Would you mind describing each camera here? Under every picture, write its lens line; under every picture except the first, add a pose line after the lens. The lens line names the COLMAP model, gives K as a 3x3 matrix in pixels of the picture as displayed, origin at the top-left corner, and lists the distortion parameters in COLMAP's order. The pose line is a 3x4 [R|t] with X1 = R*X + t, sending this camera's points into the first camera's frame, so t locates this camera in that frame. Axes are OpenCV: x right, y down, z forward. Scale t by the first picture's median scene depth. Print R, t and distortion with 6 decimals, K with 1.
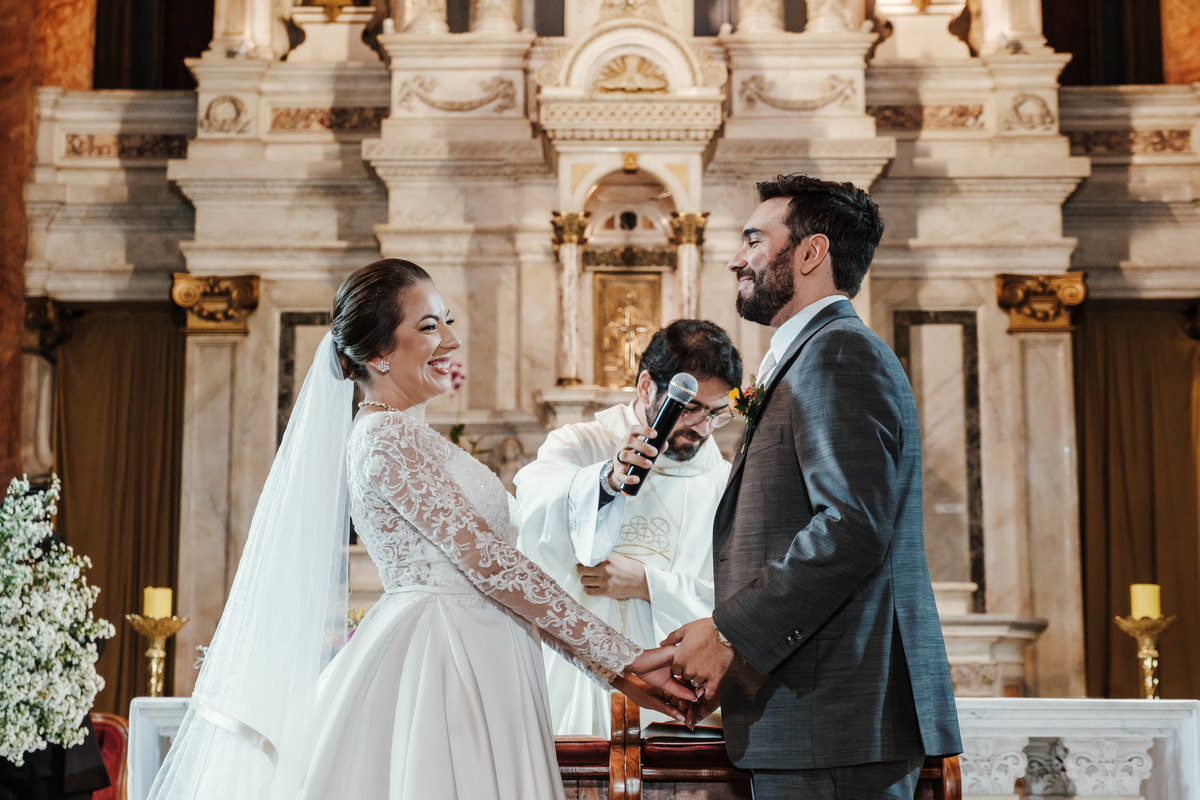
lens RADIAL K [[2174.0, 0, 573.9], [0, 2174.0, 402.0], [0, 0, 1]] dist [0.004455, 0.167201]
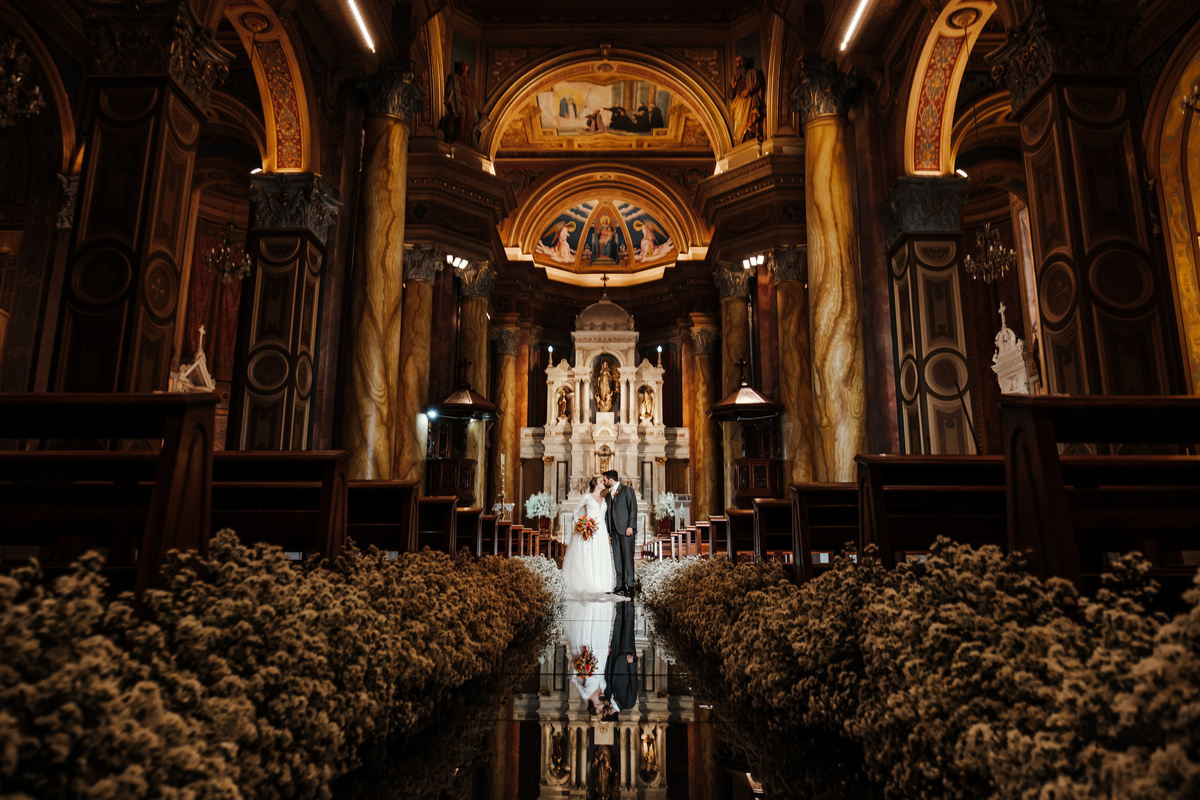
lens RADIAL K [[811.8, 0, 594.1], [0, 811.8, 379.6], [0, 0, 1]] dist [-0.030962, 0.003147]
pose [[0.999995, 0.002959, -0.001179, -0.008176], [-0.003000, 0.999333, -0.036404, -0.216569], [0.001070, 0.036407, 0.999336, -1.723885]]
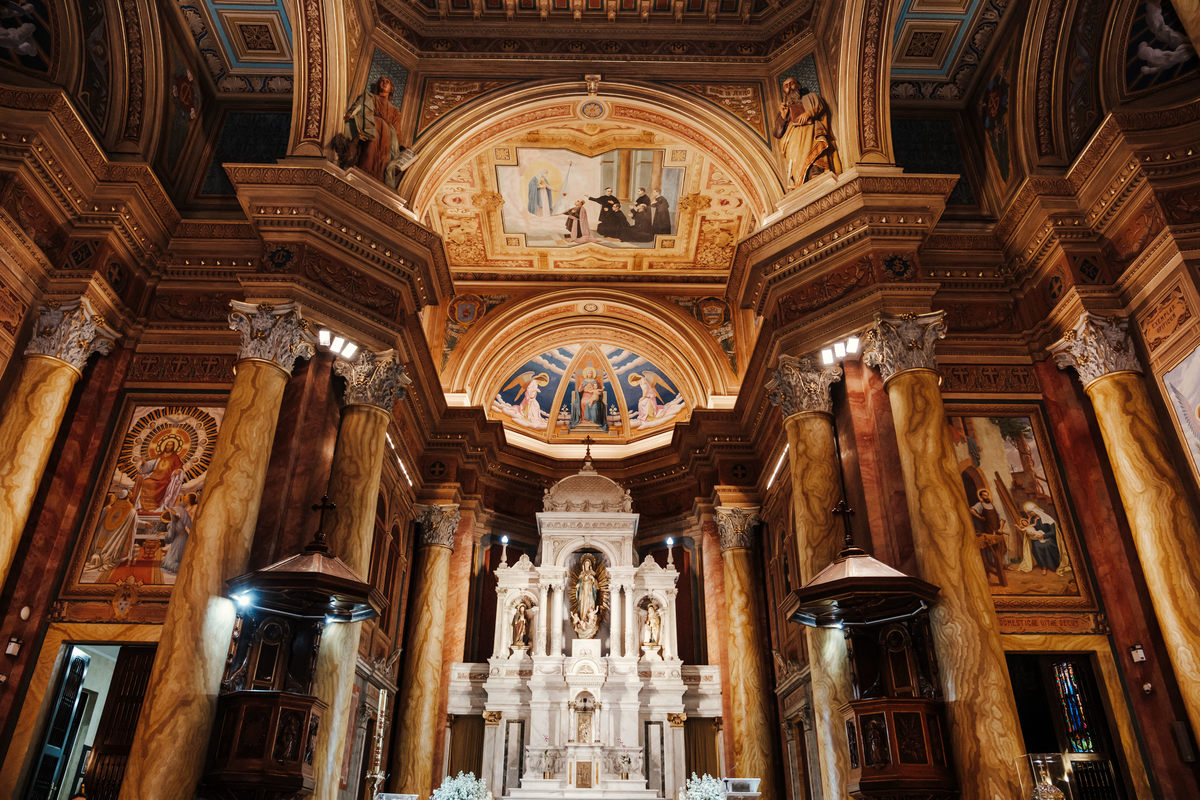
lens RADIAL K [[816.4, 0, 593.4], [0, 816.4, 402.5], [0, 0, 1]] dist [-0.031246, 0.003268]
pose [[0.999725, 0.017559, 0.015514, 0.005371], [-0.011502, 0.944632, -0.327929, -0.111767], [-0.020413, 0.327660, 0.944575, -0.781350]]
